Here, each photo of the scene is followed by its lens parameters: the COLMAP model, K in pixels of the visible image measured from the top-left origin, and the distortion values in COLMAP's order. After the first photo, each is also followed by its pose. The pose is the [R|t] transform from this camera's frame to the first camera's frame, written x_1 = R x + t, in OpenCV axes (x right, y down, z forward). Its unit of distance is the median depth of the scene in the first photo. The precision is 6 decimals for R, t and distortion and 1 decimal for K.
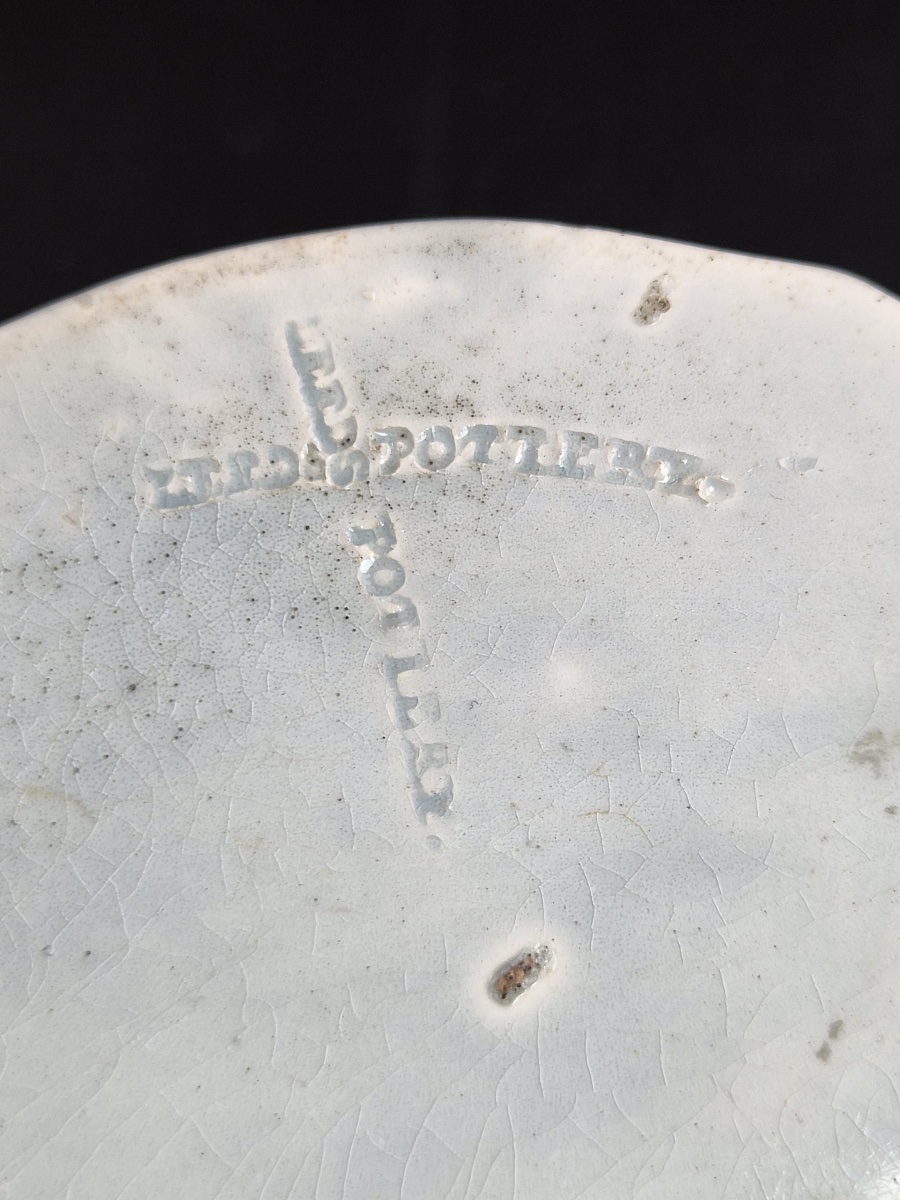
lens RADIAL K [[2403.5, 0, 452.8], [0, 2403.5, 599.9], [0, 0, 1]] dist [0.038527, 0.000000]
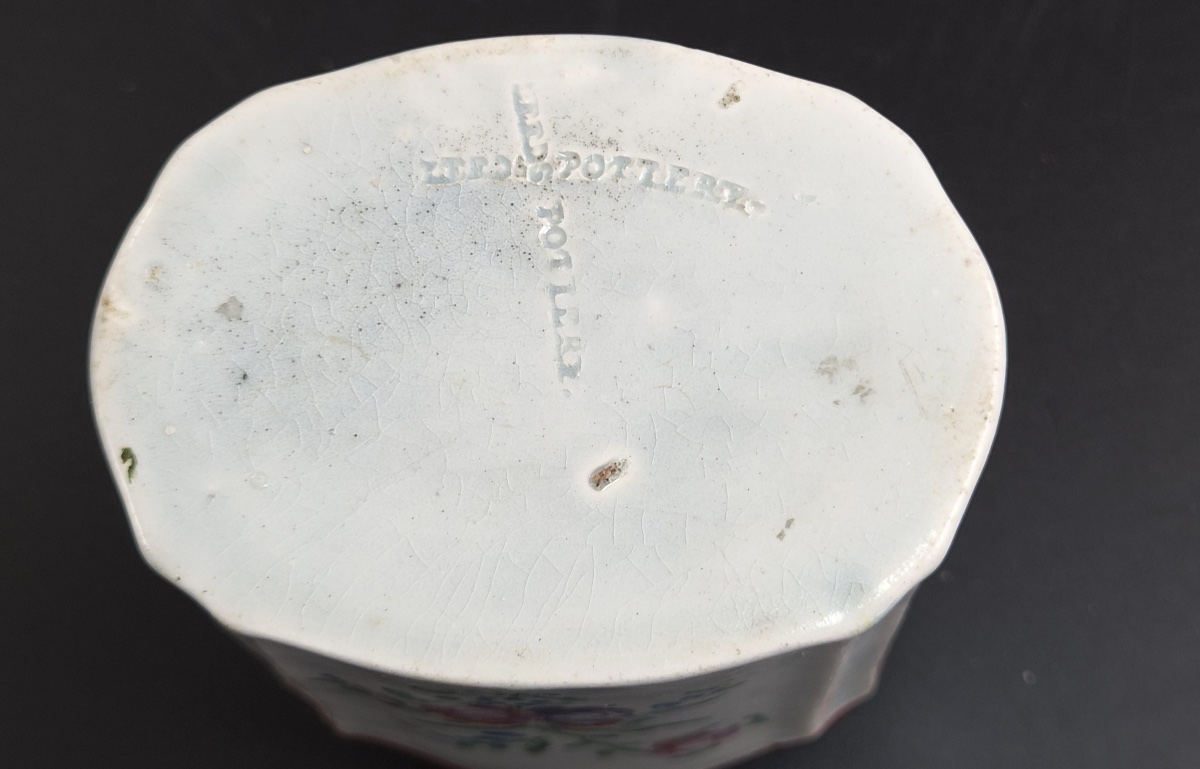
lens RADIAL K [[2440.0, 0, 598.4], [0, 2440.0, 384.2], [0, 0, 1]] dist [0.007555, 0.000000]
pose [[0.993923, 0.110066, -0.001572, 0.016115], [-0.109877, 0.991161, -0.074342, 0.216572], [-0.006624, 0.074063, 0.997232, -0.701004]]
